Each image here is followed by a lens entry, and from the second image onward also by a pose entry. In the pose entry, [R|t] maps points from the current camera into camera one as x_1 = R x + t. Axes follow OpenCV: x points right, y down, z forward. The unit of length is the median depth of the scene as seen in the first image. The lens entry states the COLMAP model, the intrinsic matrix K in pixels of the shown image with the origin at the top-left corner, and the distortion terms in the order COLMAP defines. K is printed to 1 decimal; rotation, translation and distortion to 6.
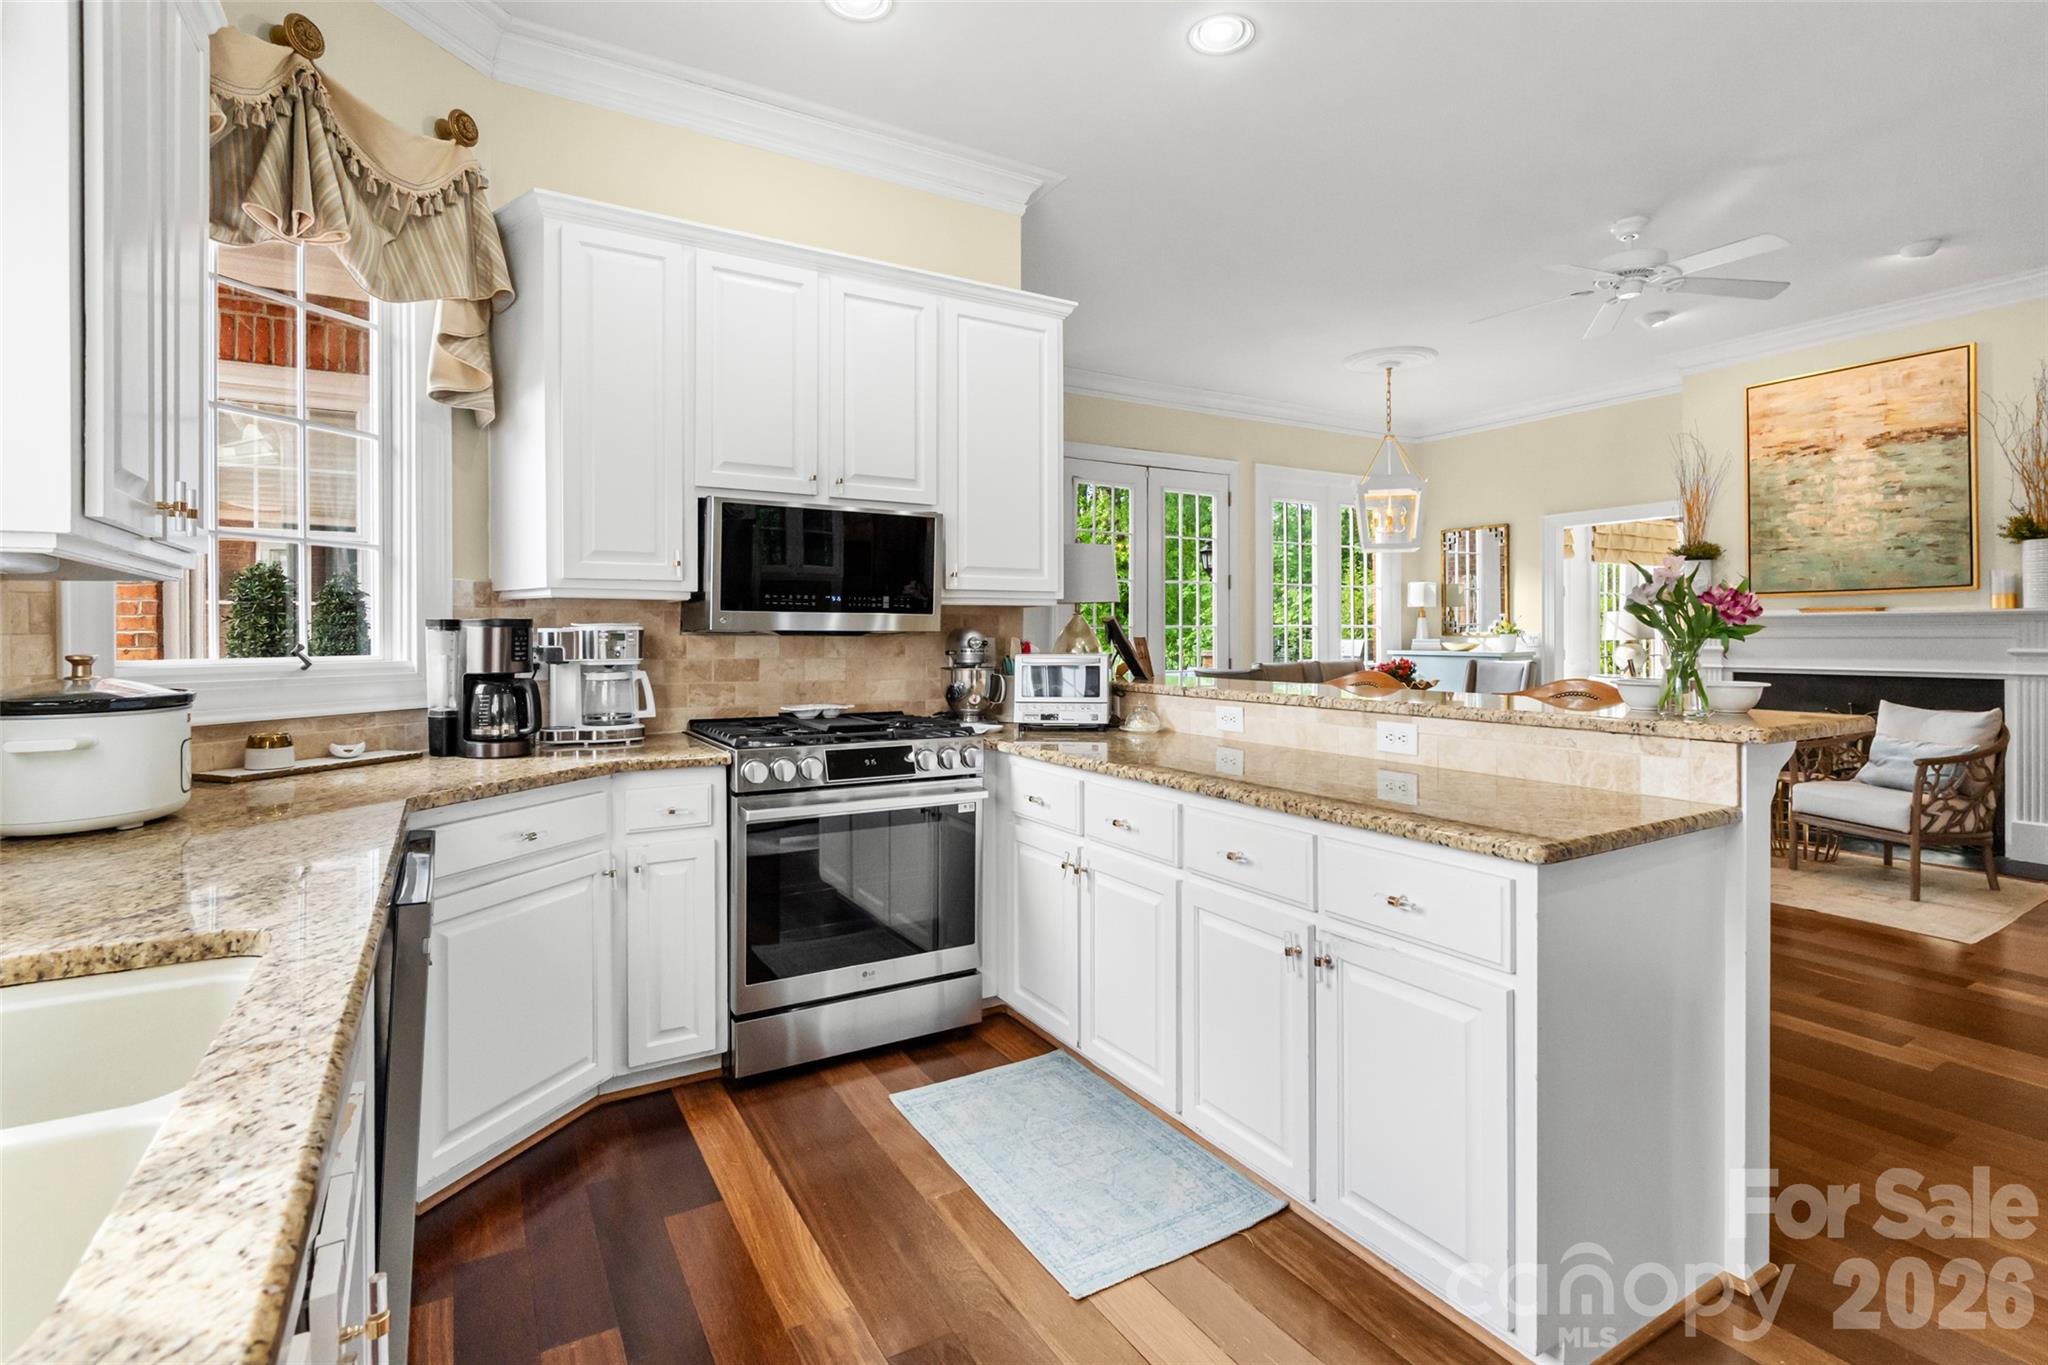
lens RADIAL K [[957.6, 0, 1019.3], [0, 957.6, 638.5], [0, 0, 1]] dist [-0.004559, 0.001268]
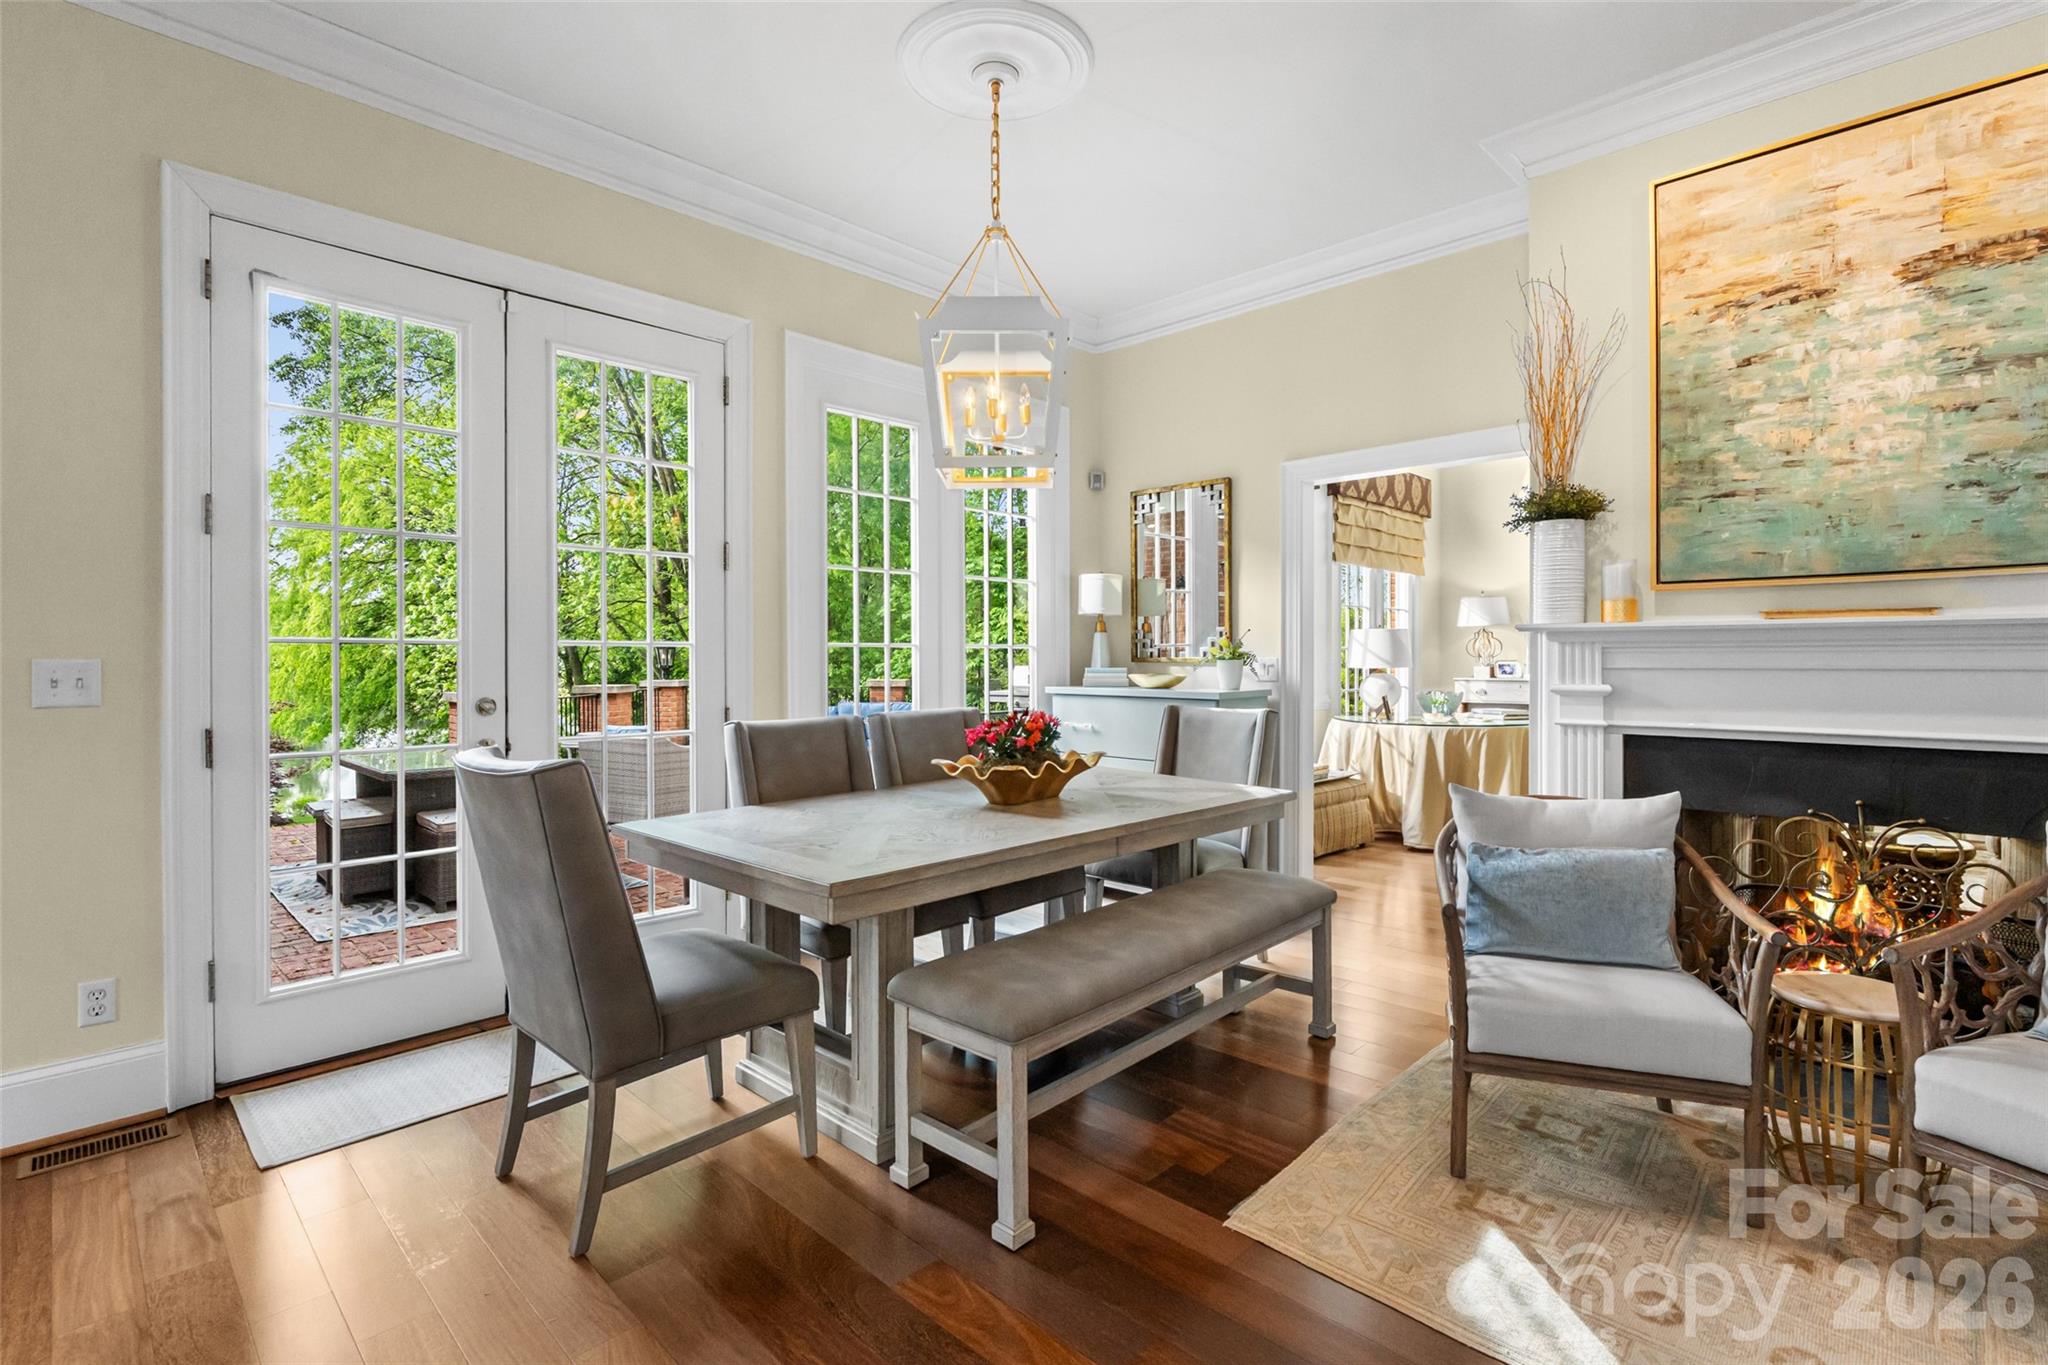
lens RADIAL K [[957.6, 0, 1024.4], [0, 957.6, 670.8], [0, 0, 1]] dist [-0.004559, 0.001268]
pose [[0.965129, -0.001436, 0.261770, 0.305574], [-0.000892, 0.999961, 0.008776, -0.004215], [-0.261773, -0.008703, 0.965090, 0.604388]]
